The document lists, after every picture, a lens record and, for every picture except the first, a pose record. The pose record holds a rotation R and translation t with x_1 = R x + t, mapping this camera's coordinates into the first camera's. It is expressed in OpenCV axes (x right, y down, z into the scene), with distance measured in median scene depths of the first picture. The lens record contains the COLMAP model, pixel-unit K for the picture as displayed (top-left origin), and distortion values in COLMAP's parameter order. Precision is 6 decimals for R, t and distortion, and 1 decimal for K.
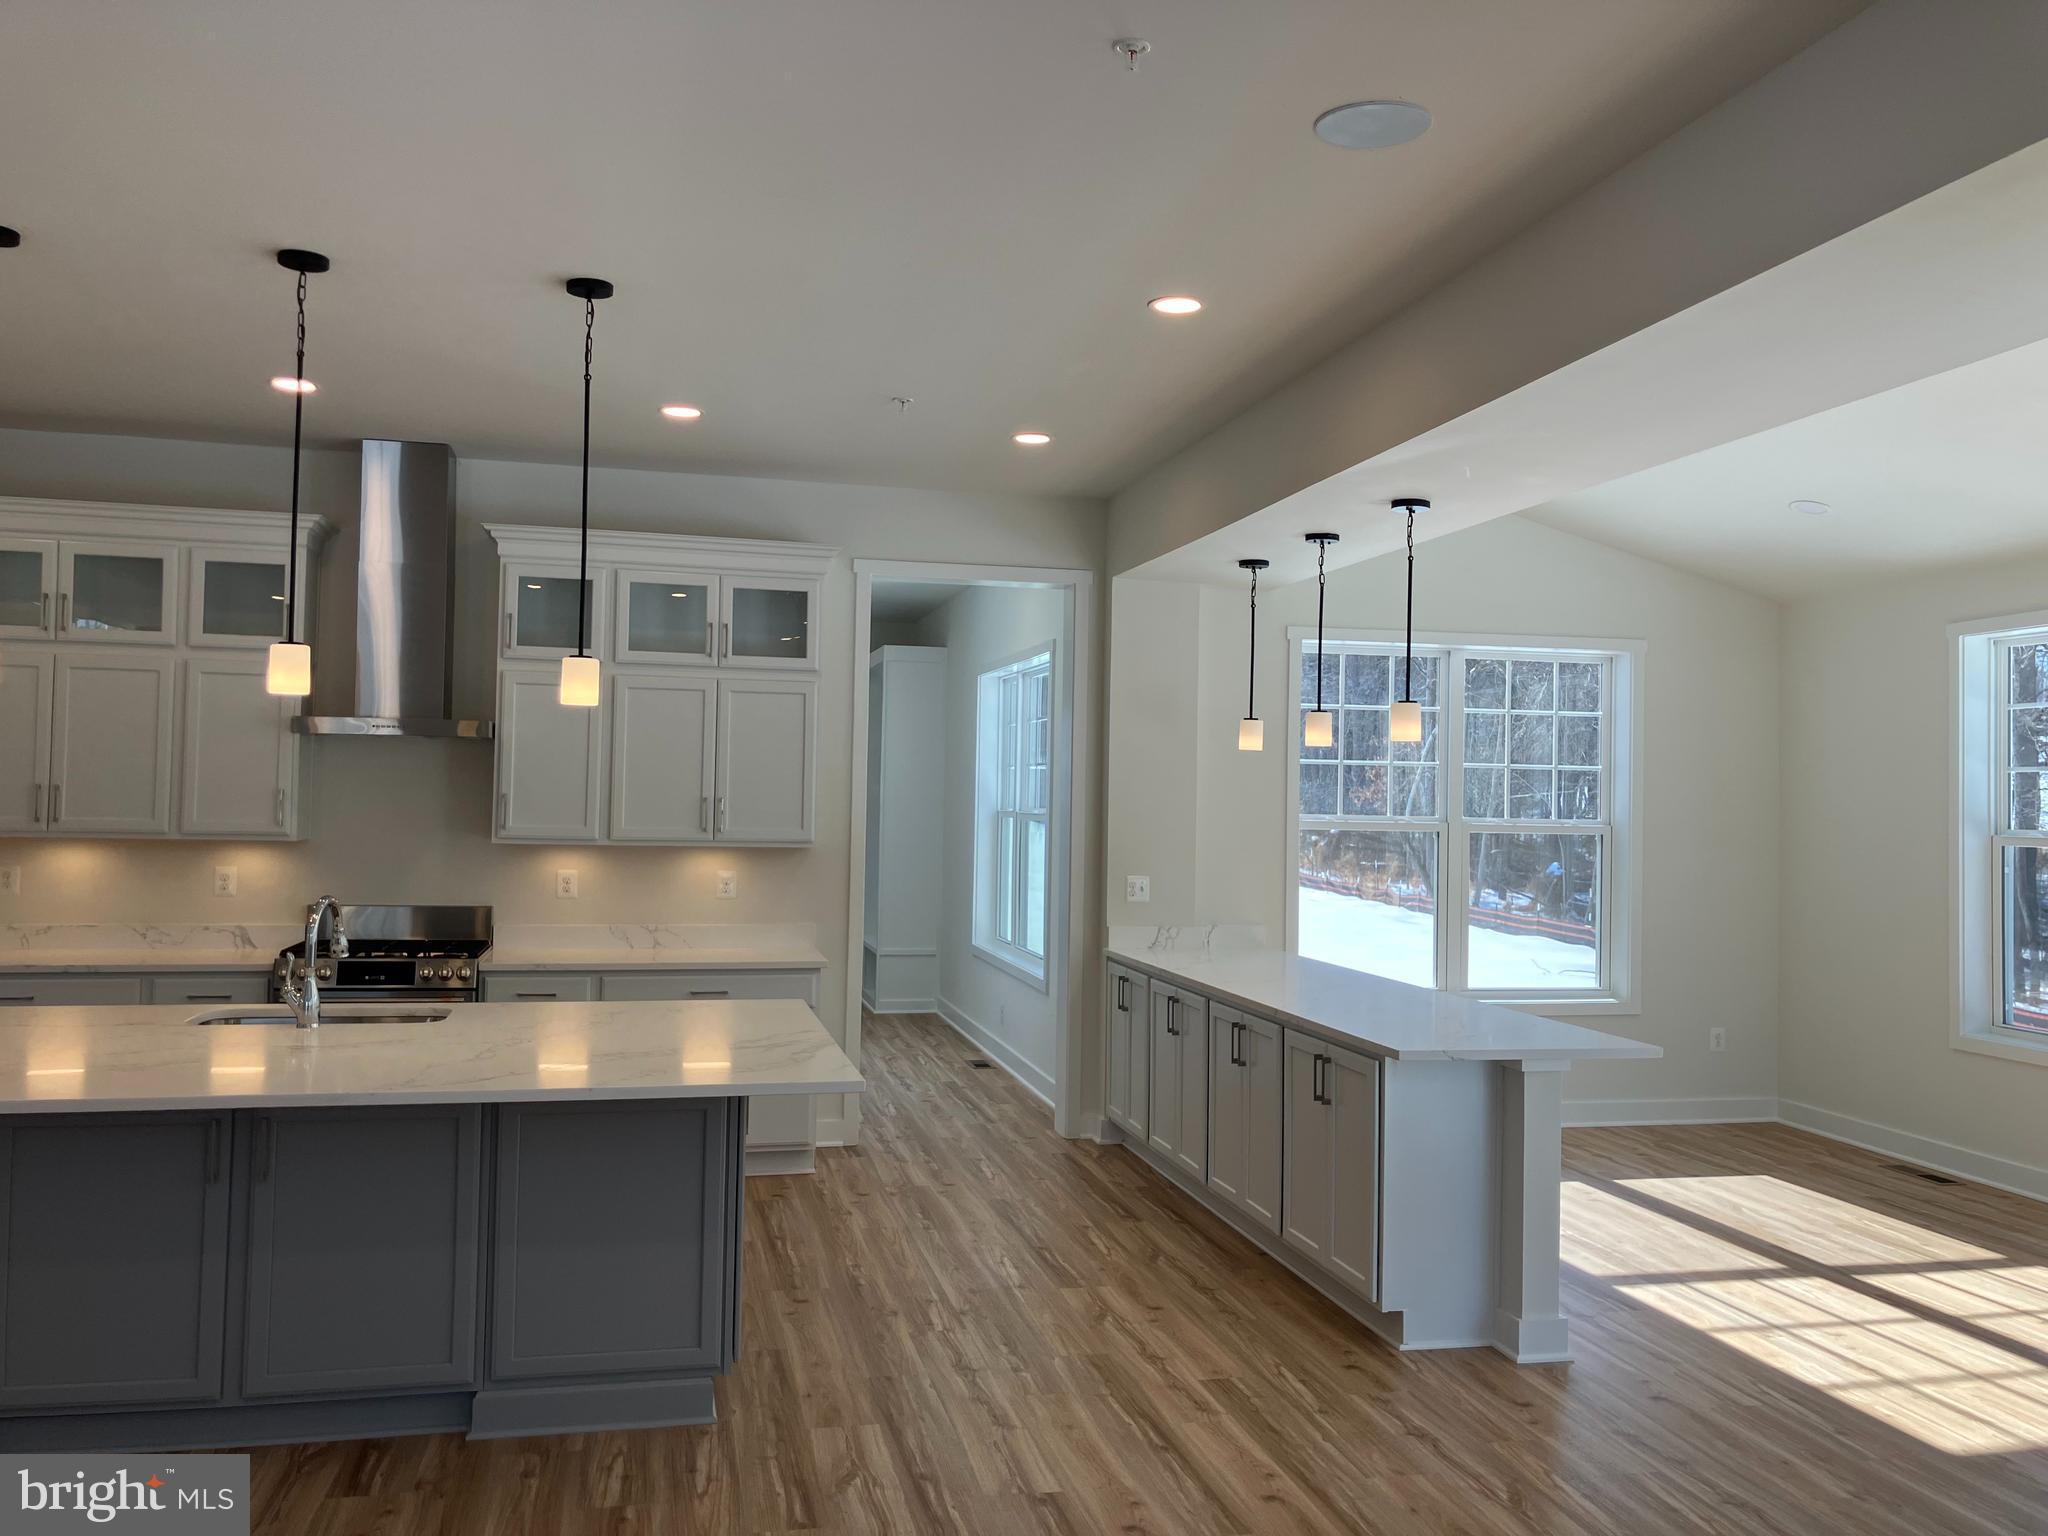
lens RADIAL K [[1684.2, 0, 1041.6], [0, 1684.2, 756.8], [0, 0, 1]] dist [0.062243, -0.082466]
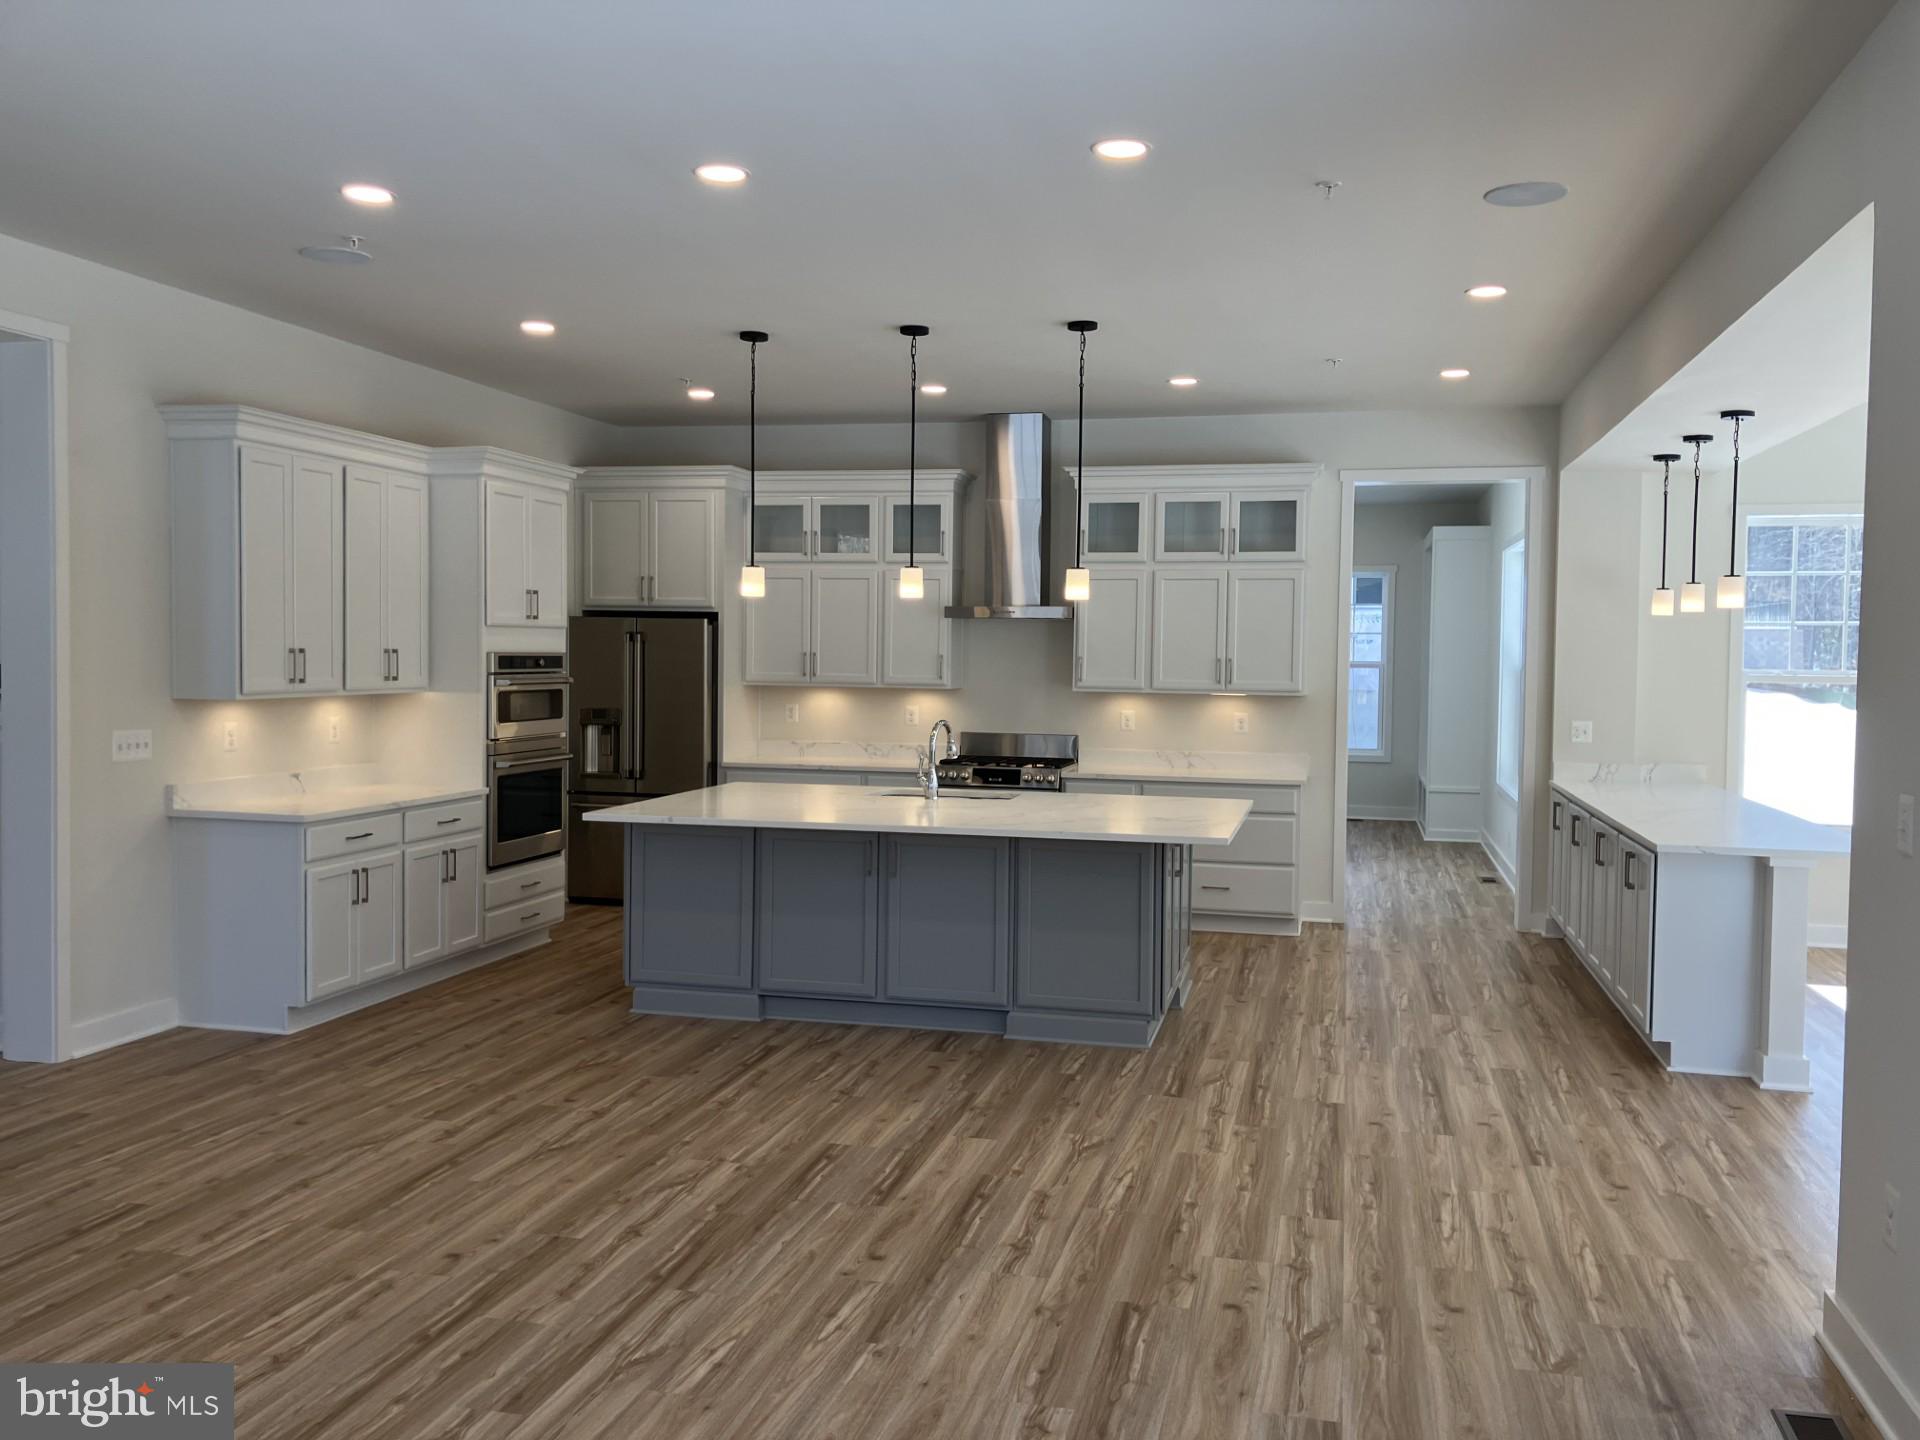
lens RADIAL K [[1578.9, 0, 976.5], [0, 1578.9, 709.5], [0, 0, 1]] dist [0.062243, -0.082466]
pose [[0.897413, 0.007320, -0.441130, 0.236985], [0.016816, 0.998568, 0.050781, -0.003211], [0.440870, -0.052990, 0.896005, -0.289762]]
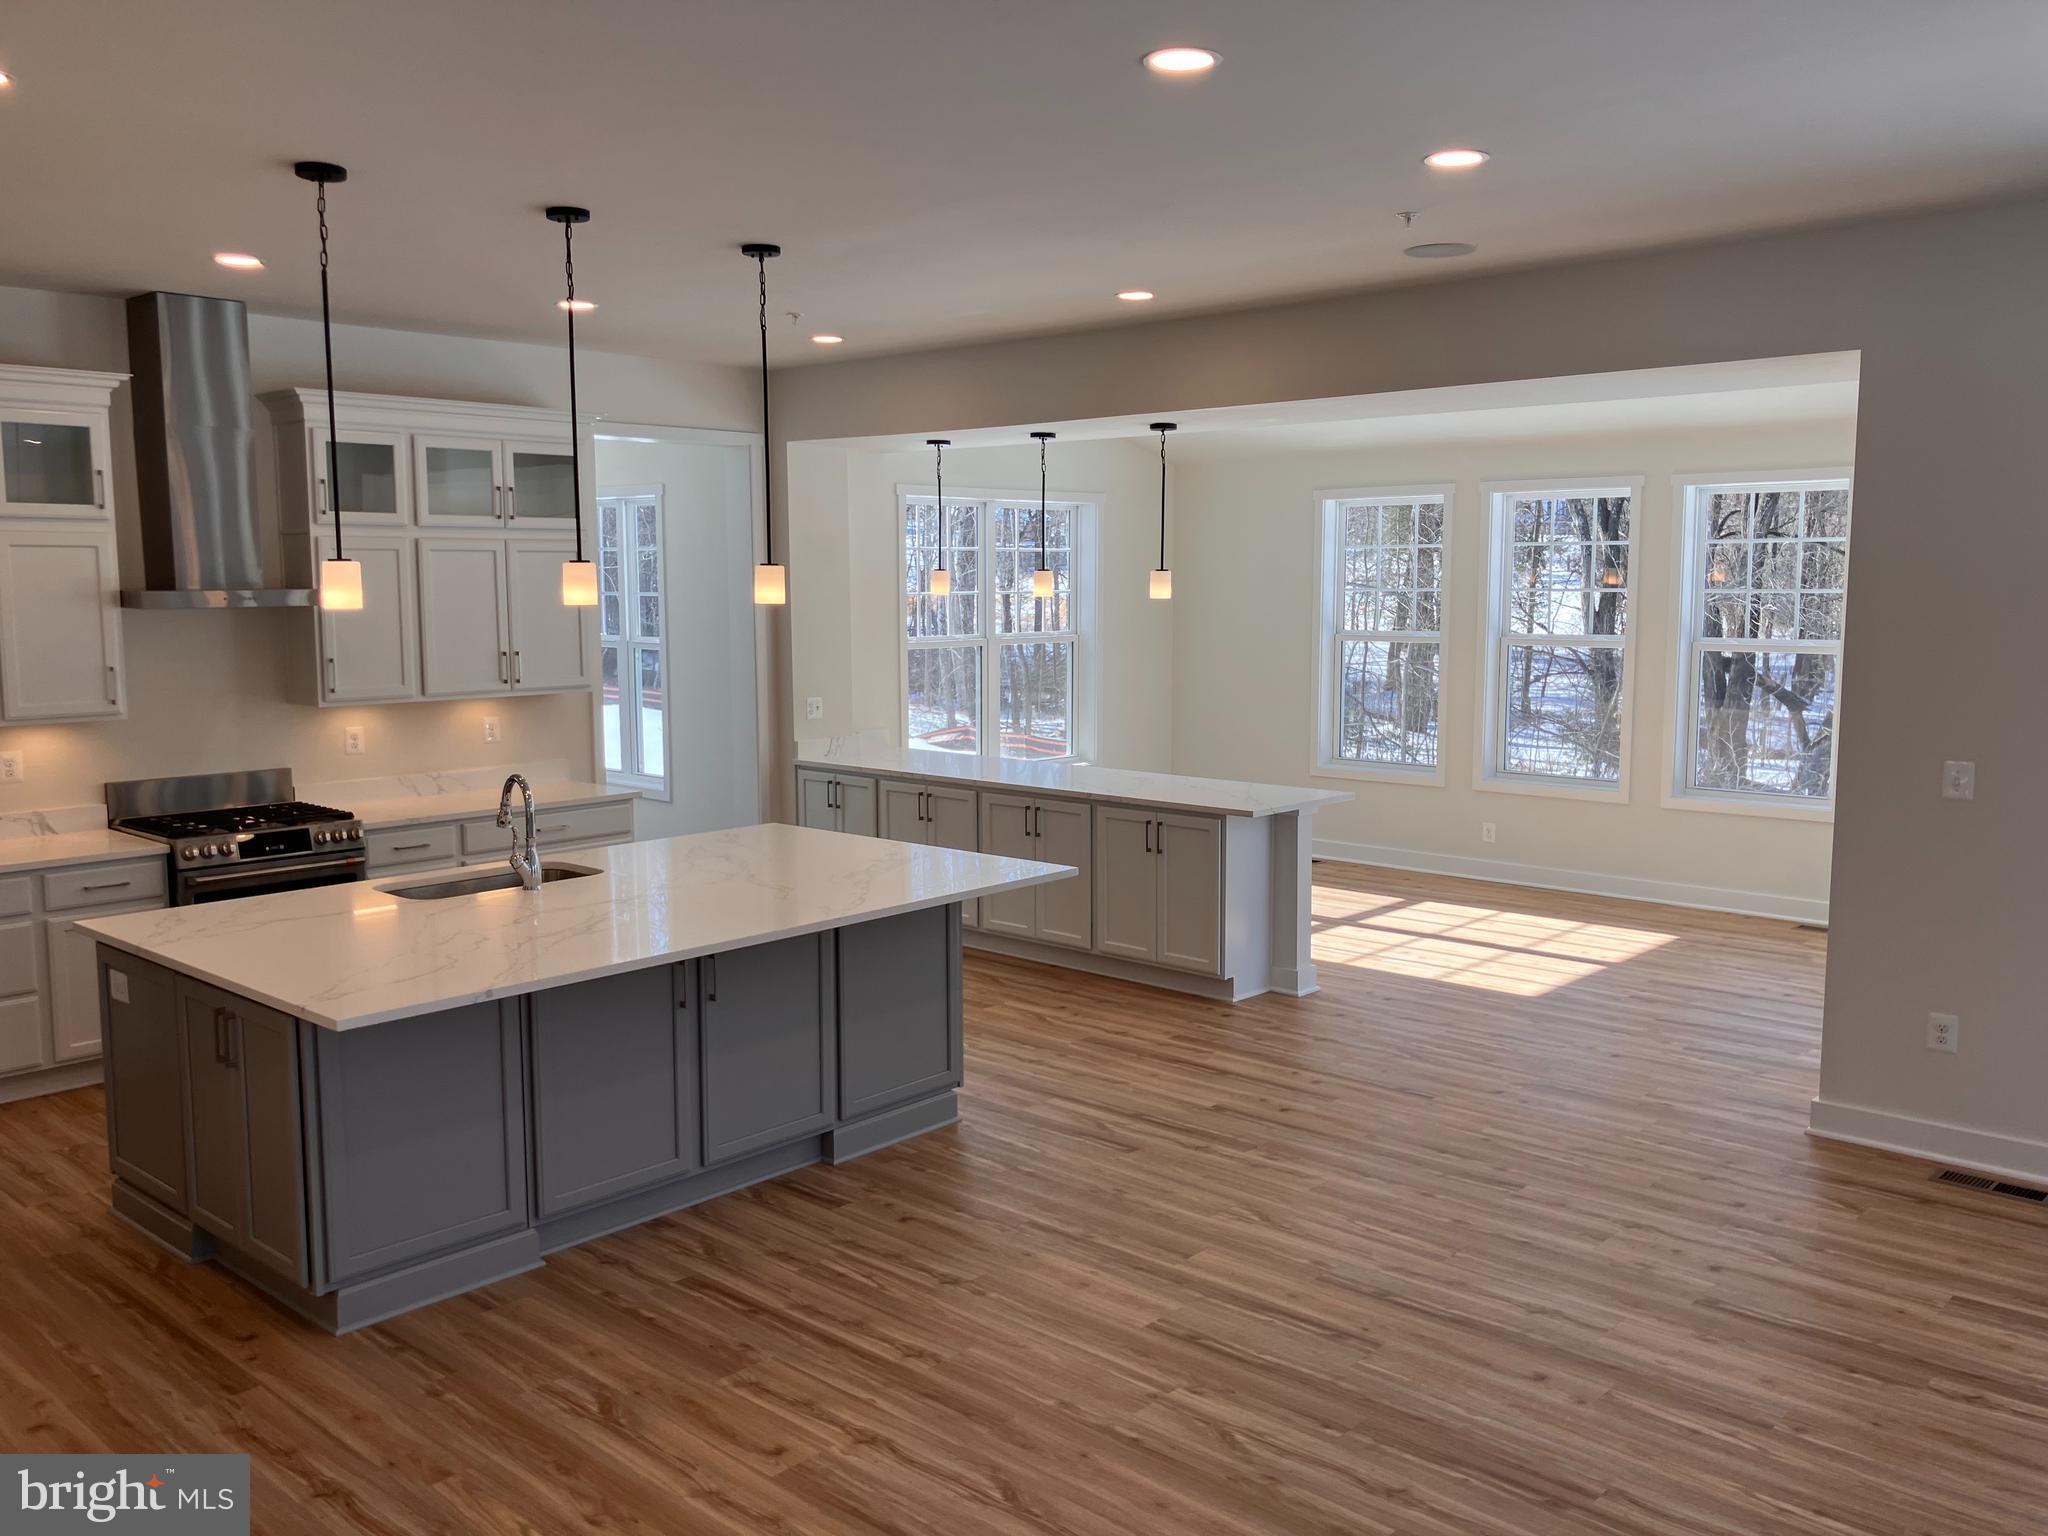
lens RADIAL K [[1684.2, 0, 1041.6], [0, 1684.2, 756.8], [0, 0, 1]] dist [0.062243, -0.082466]
pose [[0.820009, -0.085576, 0.565916, -0.674883], [0.004427, 0.989678, 0.143241, -0.078397], [-0.572333, -0.114953, 0.811924, -0.102414]]
